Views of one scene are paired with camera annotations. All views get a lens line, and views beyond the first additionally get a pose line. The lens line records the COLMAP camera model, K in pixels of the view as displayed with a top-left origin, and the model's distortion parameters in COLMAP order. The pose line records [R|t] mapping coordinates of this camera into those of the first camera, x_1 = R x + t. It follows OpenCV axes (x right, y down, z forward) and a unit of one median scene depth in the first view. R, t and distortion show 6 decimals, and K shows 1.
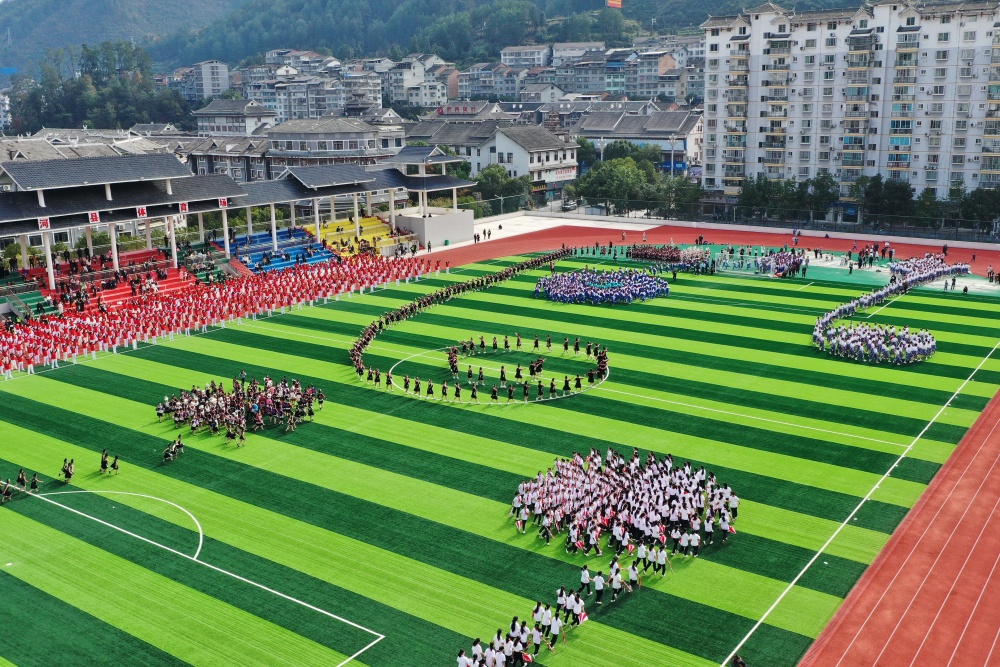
lens RADIAL K [[971.7, 0, 500.0], [0, 971.7, 333.5], [0, 0, 1]] dist [-0.004208, -0.001302]
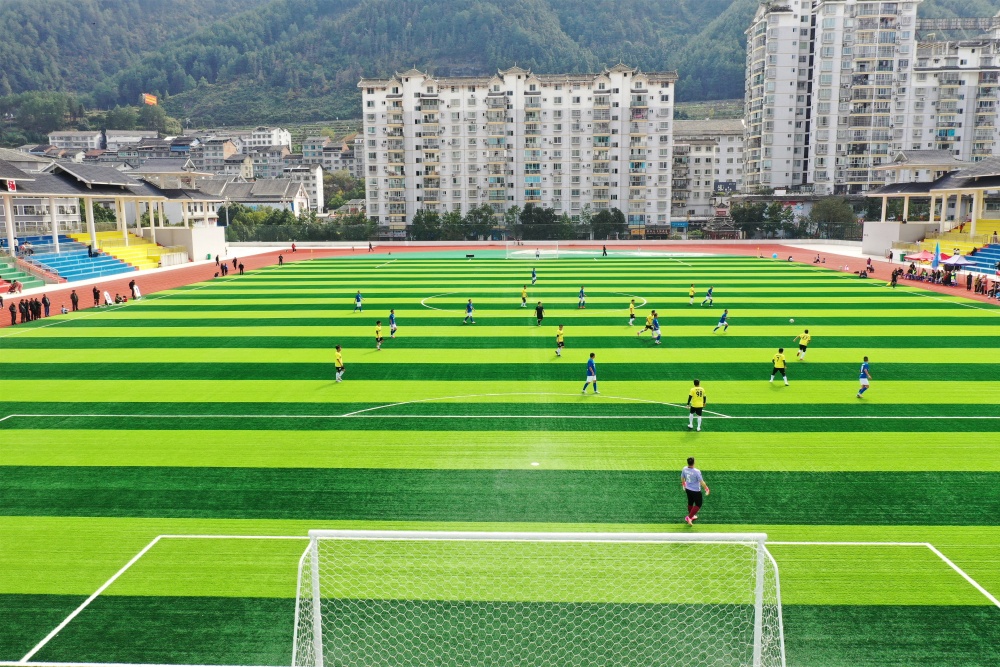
lens RADIAL K [[796.0, 0, 500.0], [0, 796.0, 333.5], [0, 0, 1]] dist [0.006074, 0.006560]
pose [[0.837151, -0.079051, 0.541230, -0.200966], [0.123159, 0.991334, -0.045705, 0.044588], [-0.532926, 0.104920, 0.839632, 0.151067]]
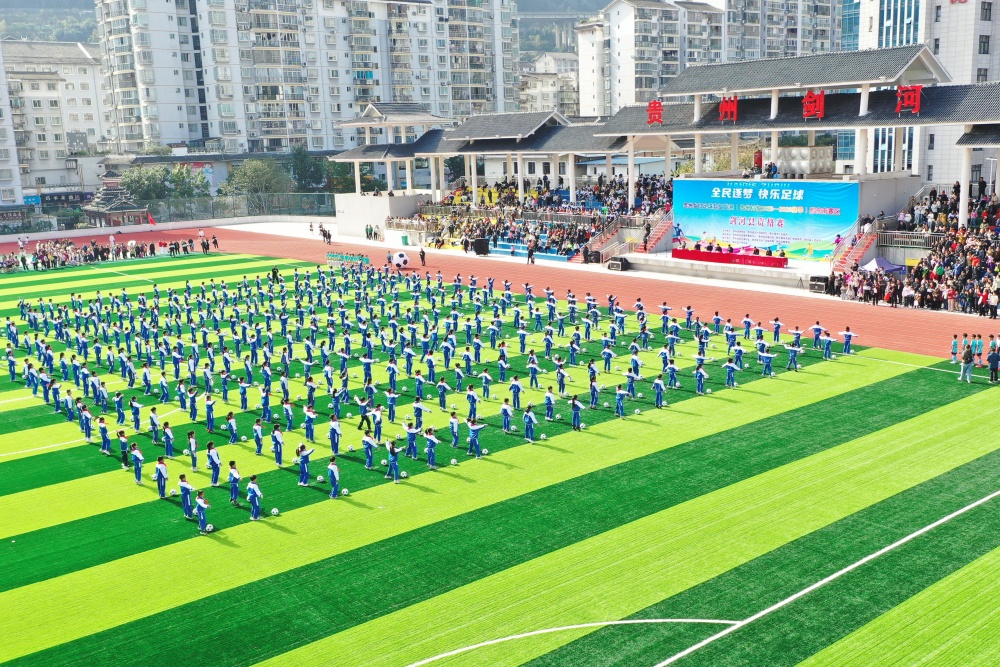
lens RADIAL K [[1021.3, 0, 551.7], [0, 1021.3, 355.2], [0, 0, 1]] dist [0.002452, 0.010892]
pose [[0.238955, -0.198135, 0.950601, -0.195792], [0.252839, 0.957888, 0.136098, 0.004981], [-0.937536, 0.207827, 0.278989, 0.242240]]
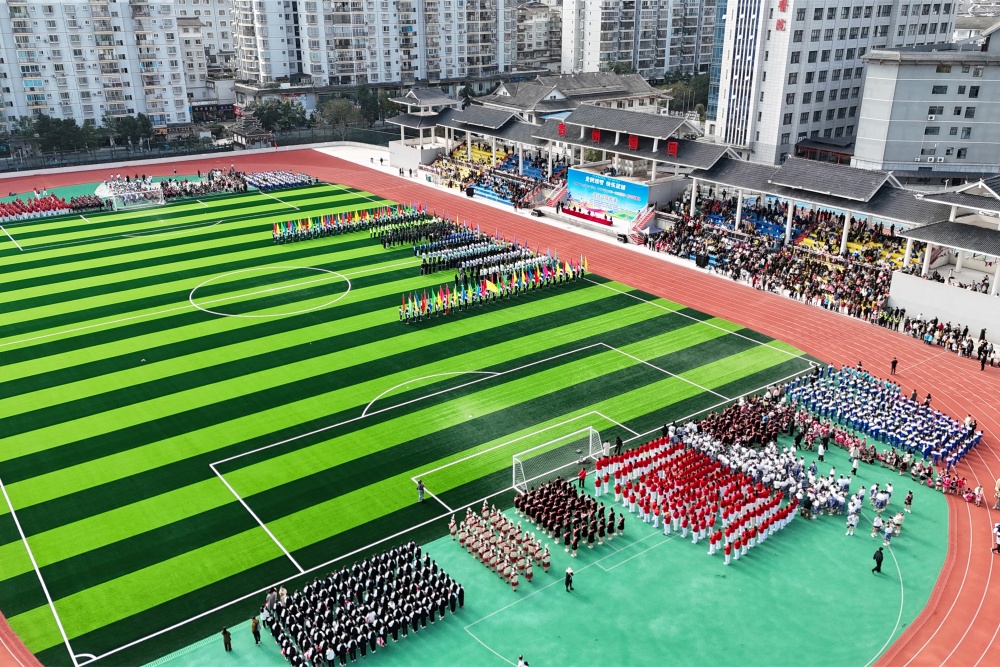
lens RADIAL K [[878.8, 0, 500.0], [0, 878.8, 333.5], [0, 0, 1]] dist [0.048555, -0.019890]
pose [[0.311153, -0.335528, 0.889159, -0.462554], [0.221552, 0.935434, 0.275460, -0.081077], [-0.924175, 0.111285, 0.365400, 0.099309]]
